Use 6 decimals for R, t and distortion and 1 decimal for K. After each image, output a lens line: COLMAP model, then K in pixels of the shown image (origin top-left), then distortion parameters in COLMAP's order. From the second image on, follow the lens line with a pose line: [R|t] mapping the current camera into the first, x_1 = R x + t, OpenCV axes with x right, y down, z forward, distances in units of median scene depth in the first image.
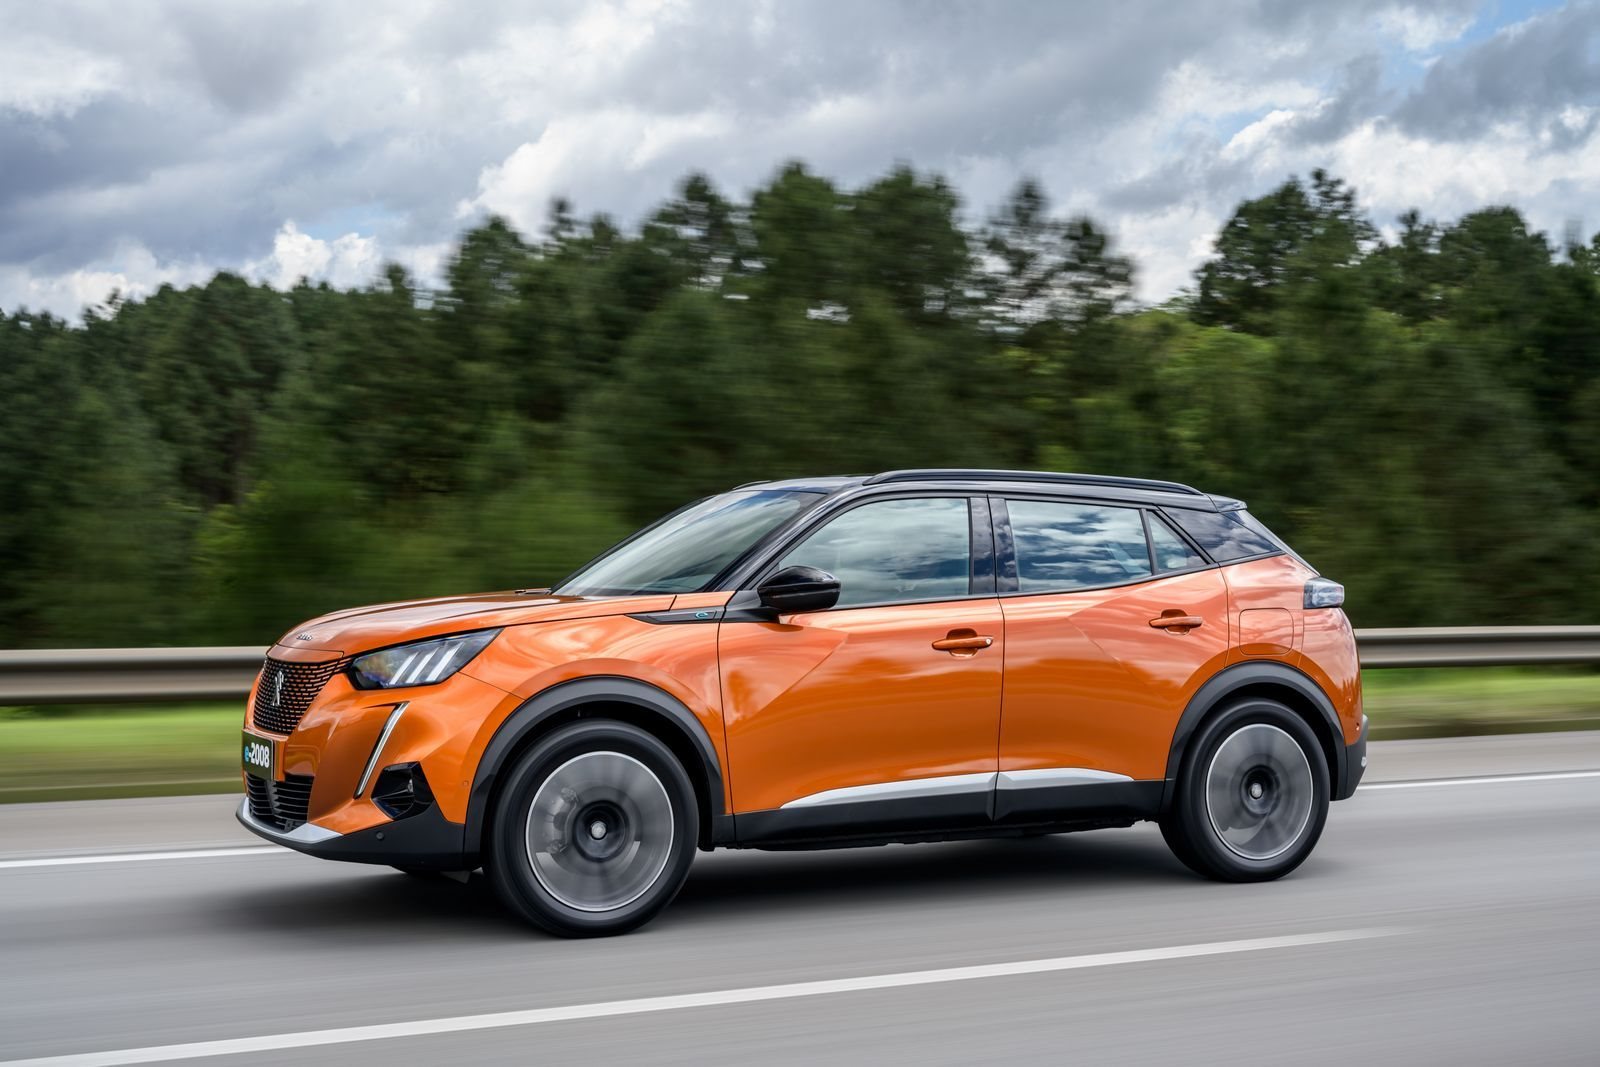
lens RADIAL K [[2134.6, 0, 800.0], [0, 2134.6, 533.5], [0, 0, 1]] dist [0.008195, 0.007544]
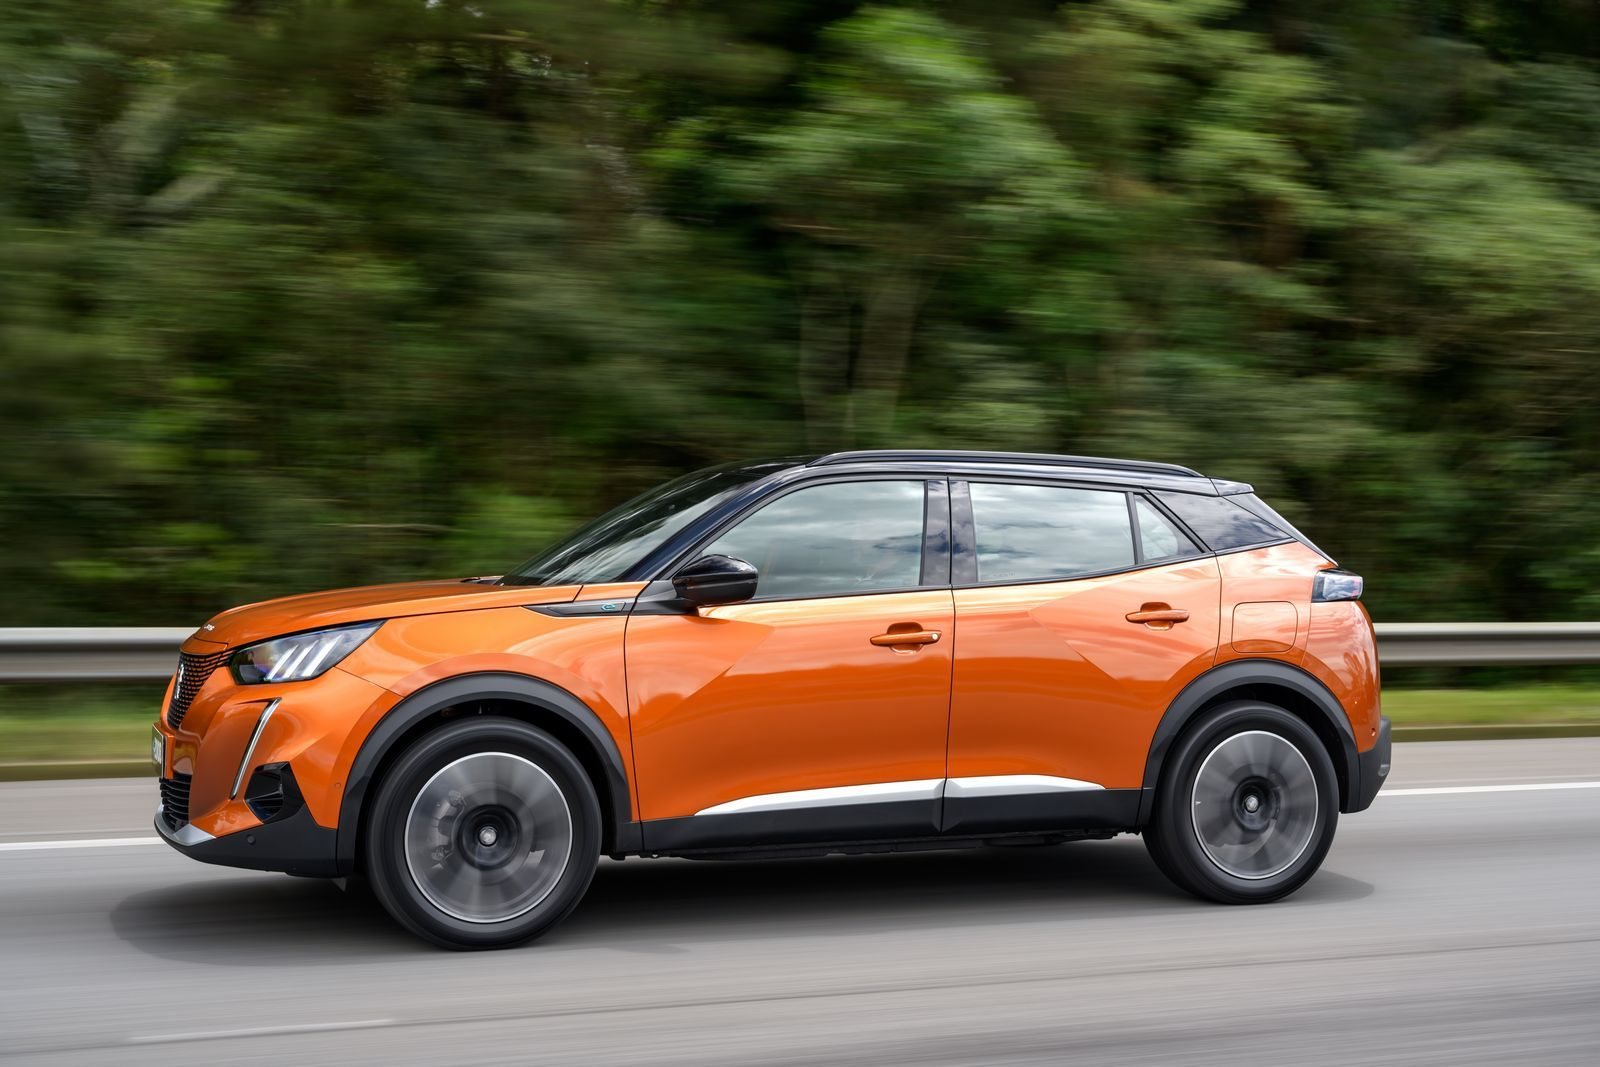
lens RADIAL K [[2134.6, 0, 800.0], [0, 2134.6, 533.5], [0, 0, 1]] dist [0.008195, 0.007544]
pose [[0.993950, 0.001958, -0.109814, 0.134850], [-0.000919, 0.999954, 0.009506, -0.002694], [0.109827, -0.009348, 0.993907, 0.081377]]
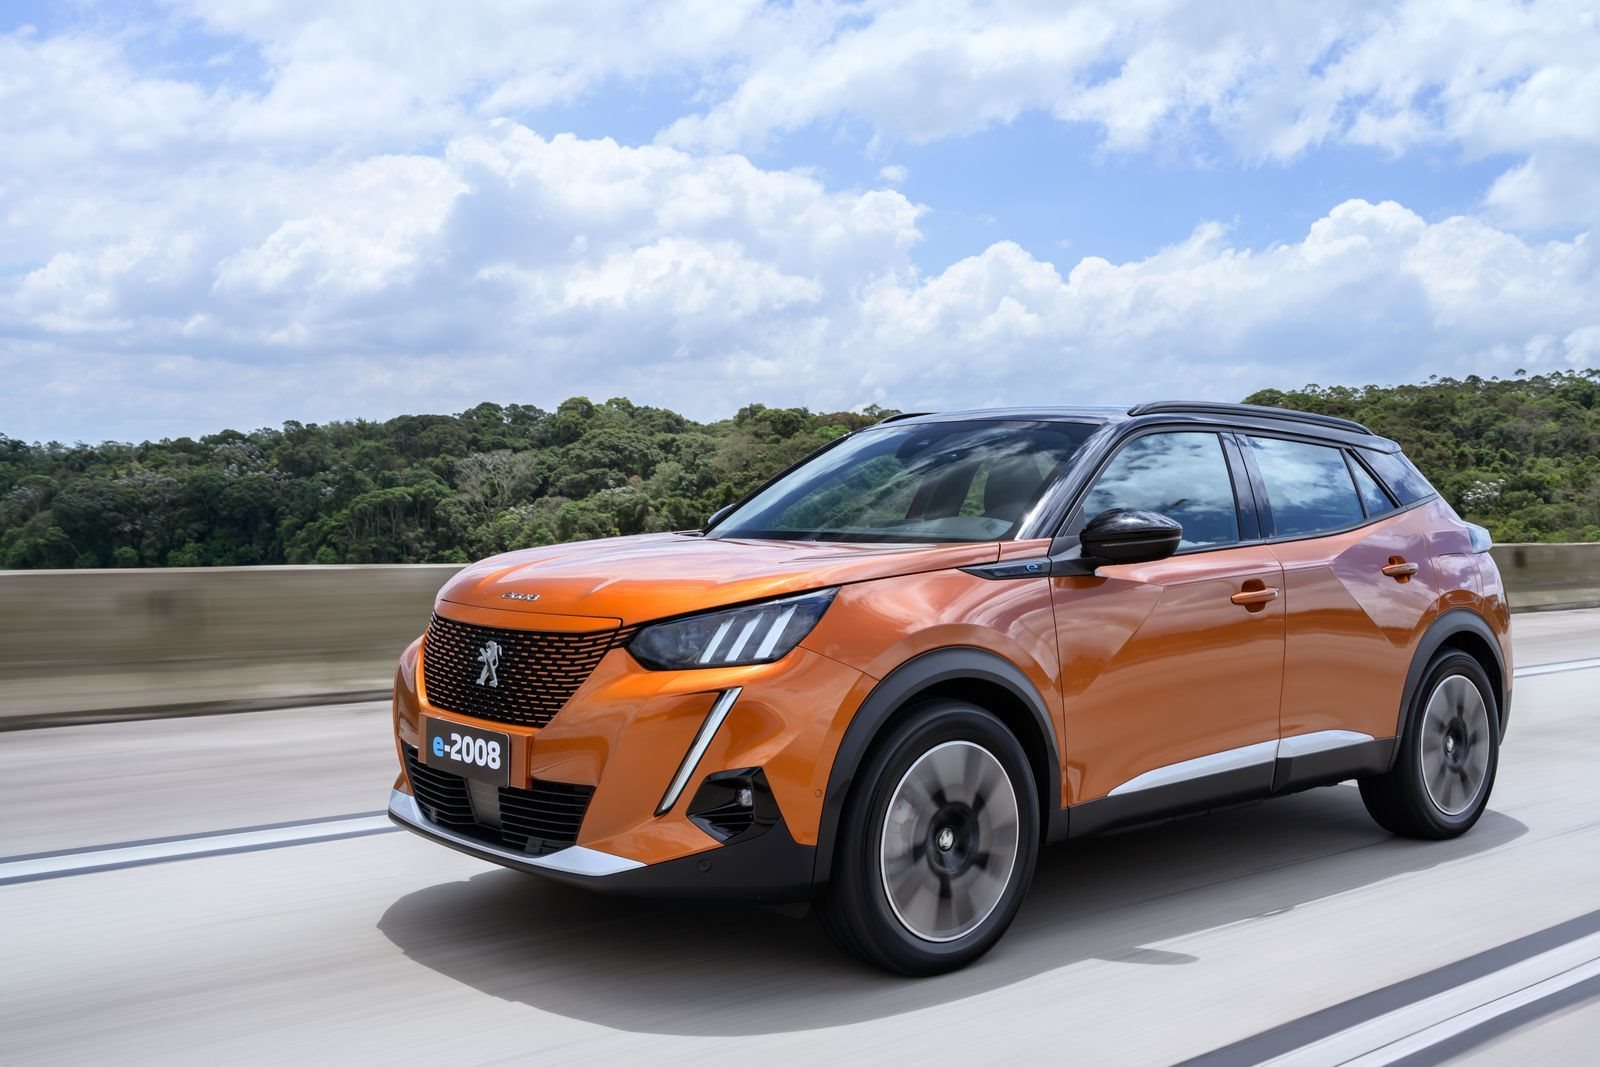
lens RADIAL K [[1601.6, 0, 800.0], [0, 1601.6, 533.5], [0, 0, 1]] dist [-0.006778, 0.005421]
pose [[0.970962, 0.002610, 0.239219, -0.271924], [-0.011013, 0.999368, 0.033796, 0.005032], [-0.238980, -0.035449, 0.970377, 0.410039]]
